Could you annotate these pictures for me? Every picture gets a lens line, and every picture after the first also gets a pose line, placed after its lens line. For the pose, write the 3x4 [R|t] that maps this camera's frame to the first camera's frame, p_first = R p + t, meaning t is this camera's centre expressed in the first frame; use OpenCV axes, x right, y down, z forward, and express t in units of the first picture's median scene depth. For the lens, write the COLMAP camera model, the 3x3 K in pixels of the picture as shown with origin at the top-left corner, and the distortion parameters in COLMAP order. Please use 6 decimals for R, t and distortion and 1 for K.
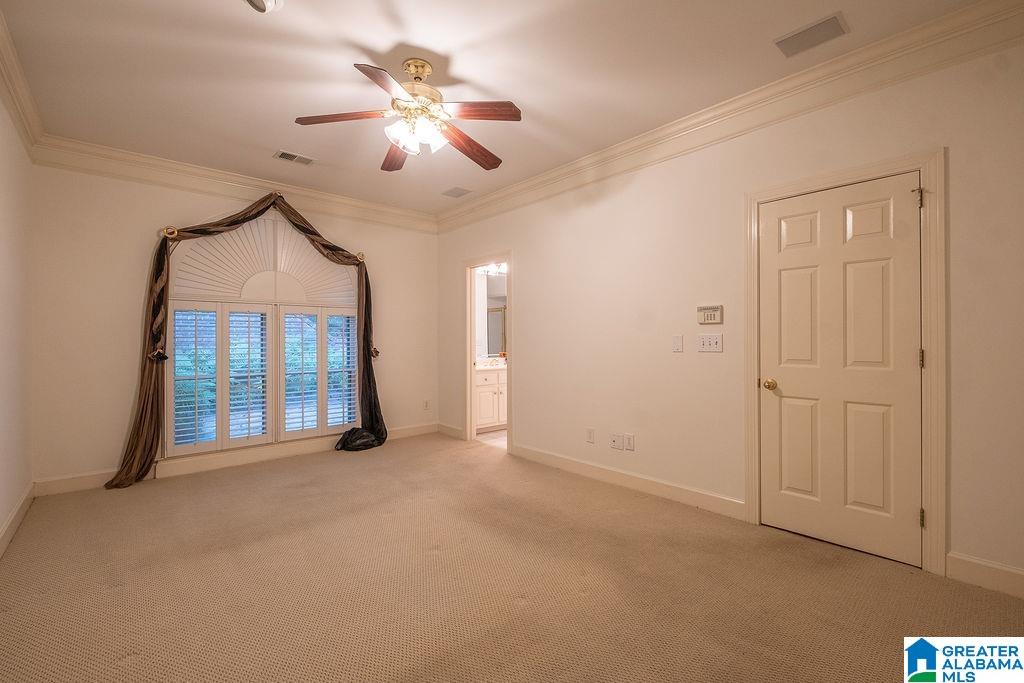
lens RADIAL K [[442.4, 0, 515.2], [0, 442.4, 339.5], [0, 0, 1]] dist [0.001953, 0.000120]
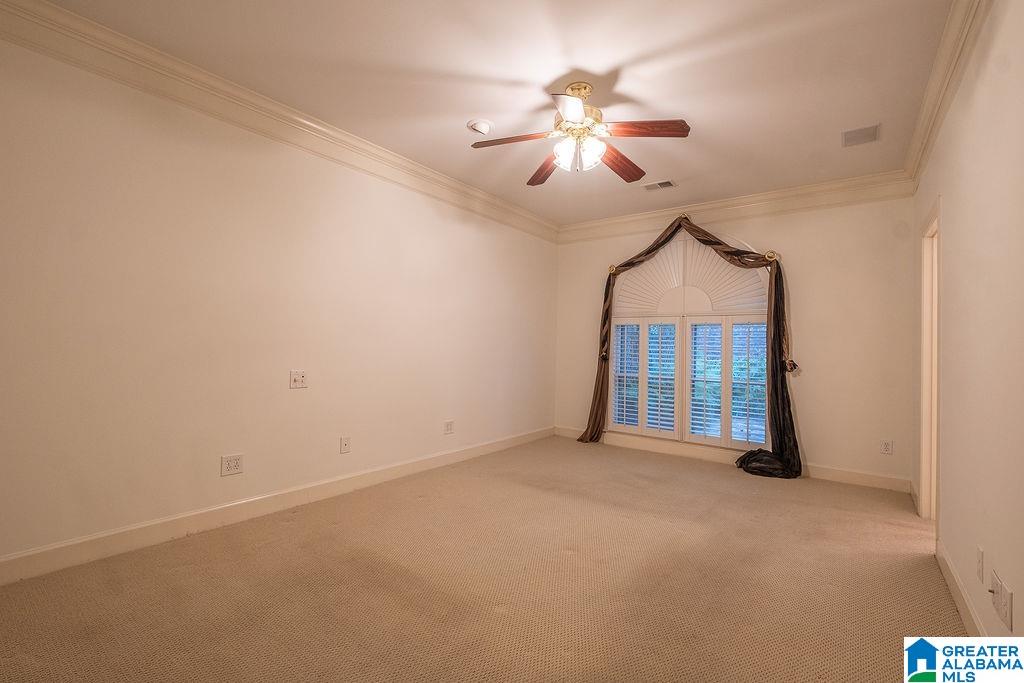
lens RADIAL K [[442.4, 0, 515.2], [0, 442.4, 339.9], [0, 0, 1]] dist [0.001953, 0.000120]
pose [[0.196440, -0.006084, -0.980497, 0.435574], [-0.027178, 0.999563, -0.011647, 0.004164], [0.980139, 0.028936, 0.196189, 0.357124]]
